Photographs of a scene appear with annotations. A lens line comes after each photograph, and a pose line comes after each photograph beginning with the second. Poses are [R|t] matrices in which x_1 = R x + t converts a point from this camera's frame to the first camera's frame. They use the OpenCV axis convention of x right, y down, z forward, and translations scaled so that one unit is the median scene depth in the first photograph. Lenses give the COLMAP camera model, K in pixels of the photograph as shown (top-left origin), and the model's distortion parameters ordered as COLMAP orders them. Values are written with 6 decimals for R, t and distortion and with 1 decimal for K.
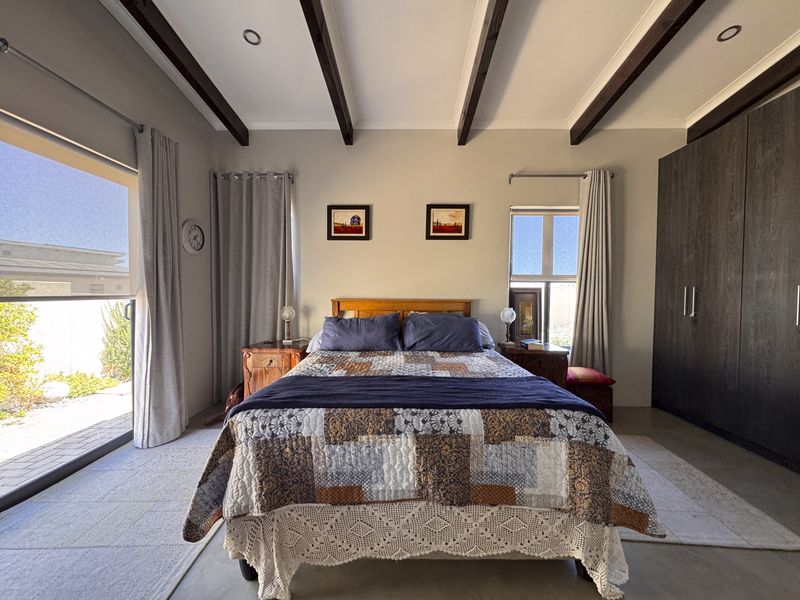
lens RADIAL K [[318.8, 0, 400.0], [0, 318.8, 300.0], [0, 0, 1]] dist [-0.001888, 0.000323]
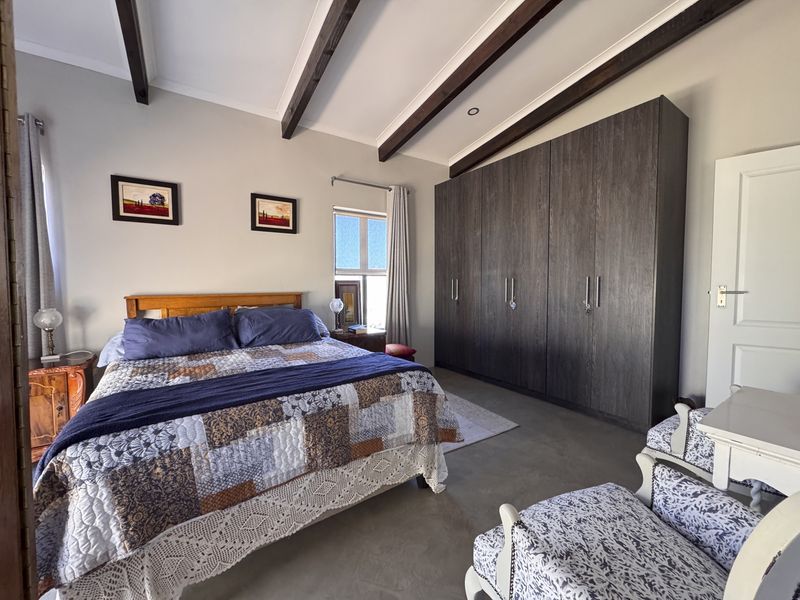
lens RADIAL K [[318.8, 0, 400.0], [0, 318.8, 300.0], [0, 0, 1]] dist [-0.001888, 0.000323]
pose [[0.815631, -0.041968, 0.577048, -0.189526], [0.027419, 0.999049, 0.033905, -0.003176], [-0.577922, -0.011832, 0.816006, -0.054066]]
